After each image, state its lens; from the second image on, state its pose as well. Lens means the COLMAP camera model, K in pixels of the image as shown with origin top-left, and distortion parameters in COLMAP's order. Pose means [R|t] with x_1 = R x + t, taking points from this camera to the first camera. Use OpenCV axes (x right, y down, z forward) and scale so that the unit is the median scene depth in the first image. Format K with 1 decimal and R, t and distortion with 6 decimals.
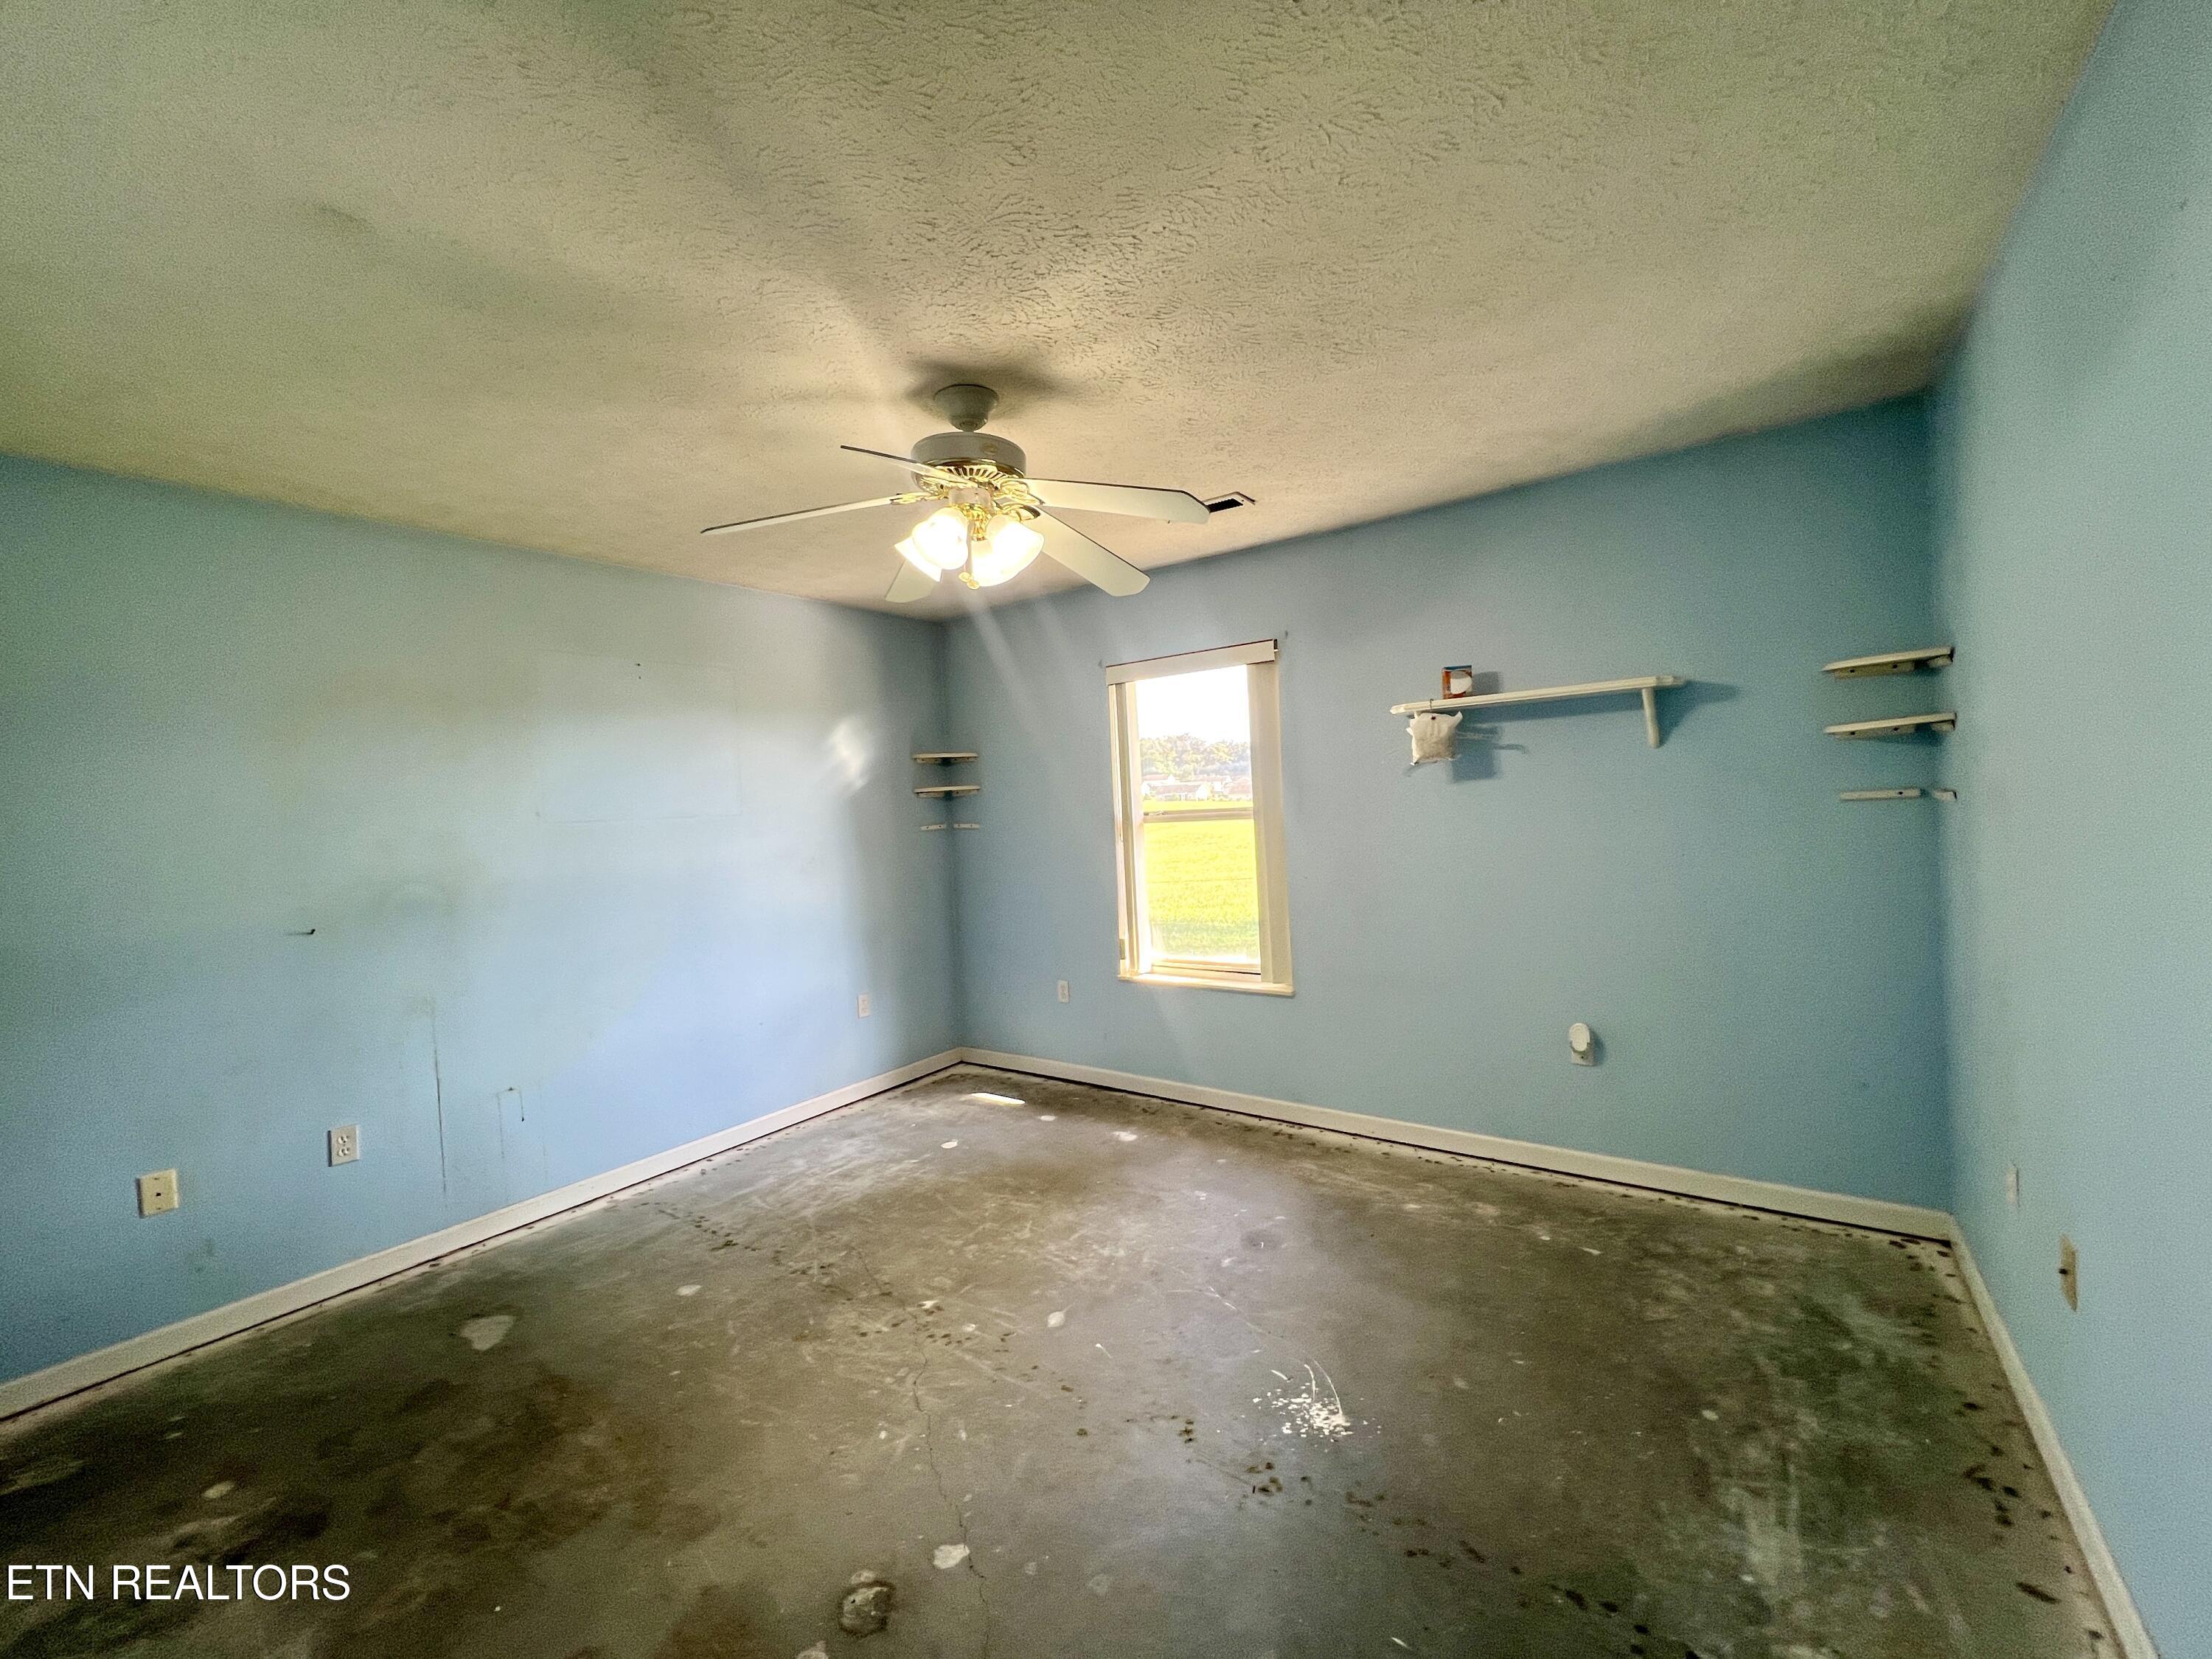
lens RADIAL K [[882.2, 0, 1100.4], [0, 882.2, 820.1], [0, 0, 1]] dist [-0.001505, 0.000057]
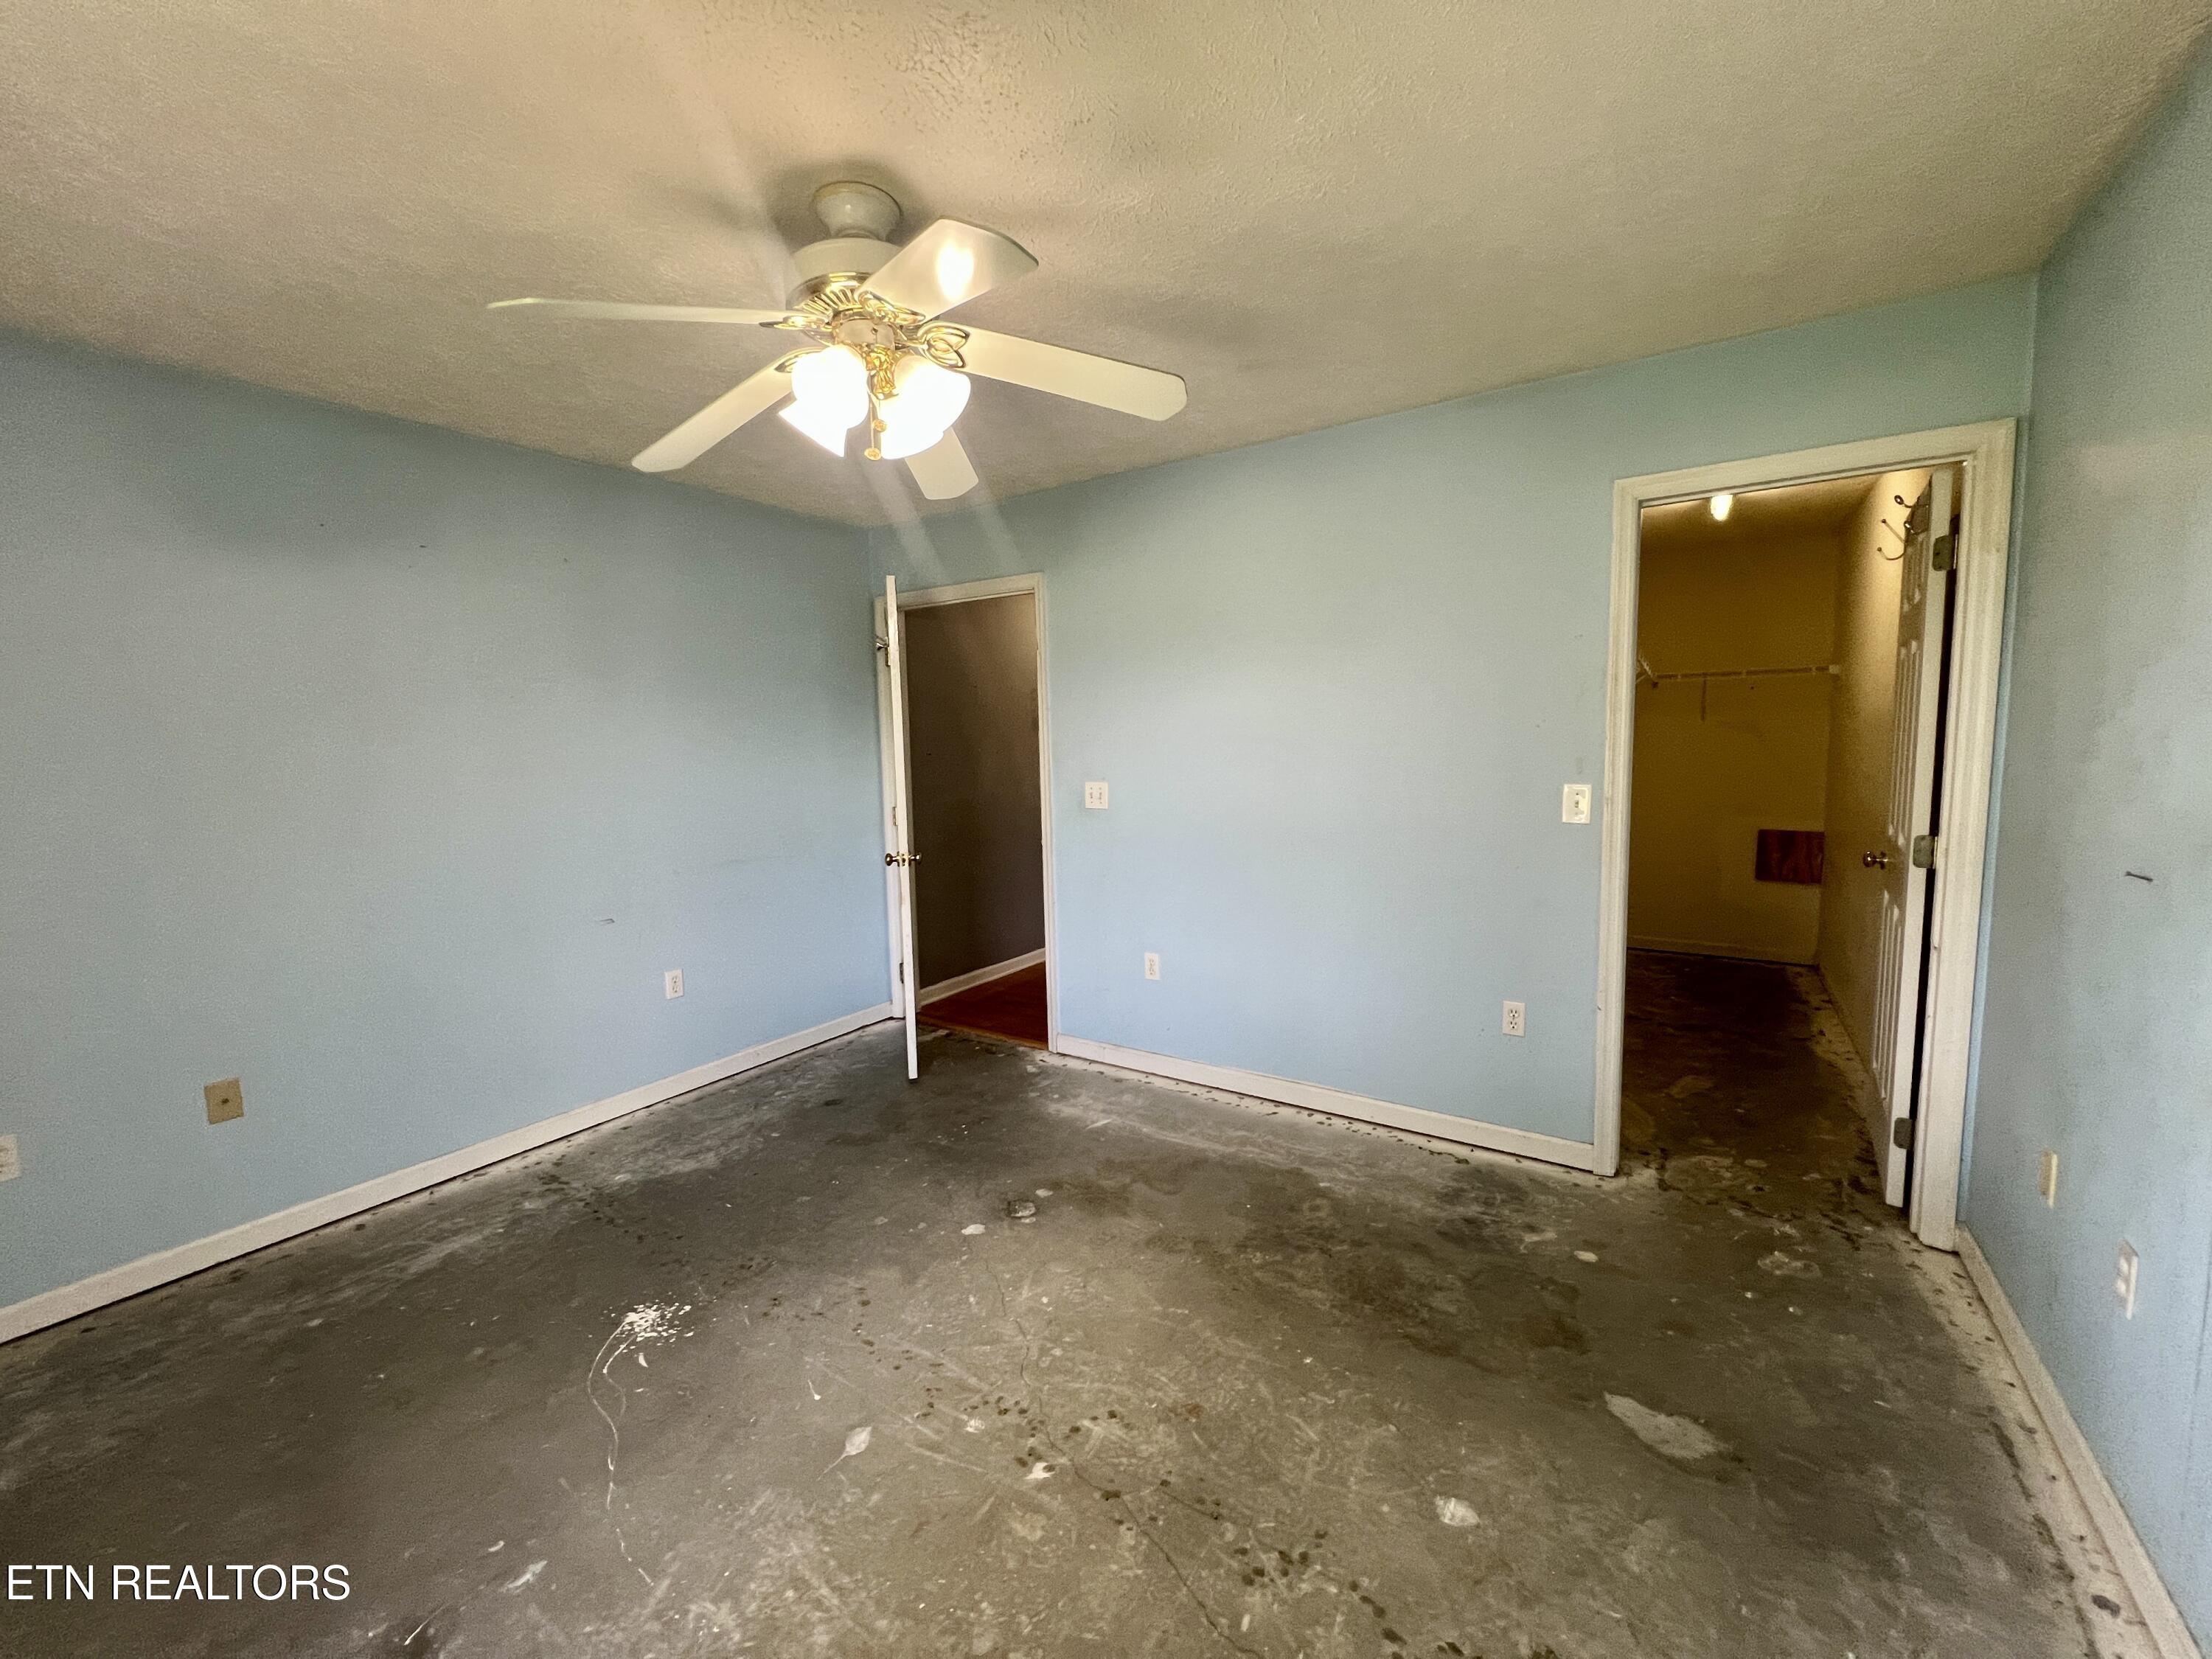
lens RADIAL K [[882.2, 0, 1100.4], [0, 882.2, 820.1], [0, 0, 1]] dist [-0.001505, 0.000057]
pose [[-0.996061, 0.080326, -0.037551, -0.291469], [0.075655, 0.990760, 0.112561, -0.020639], [0.046246, 0.109277, -0.992935, 1.838560]]
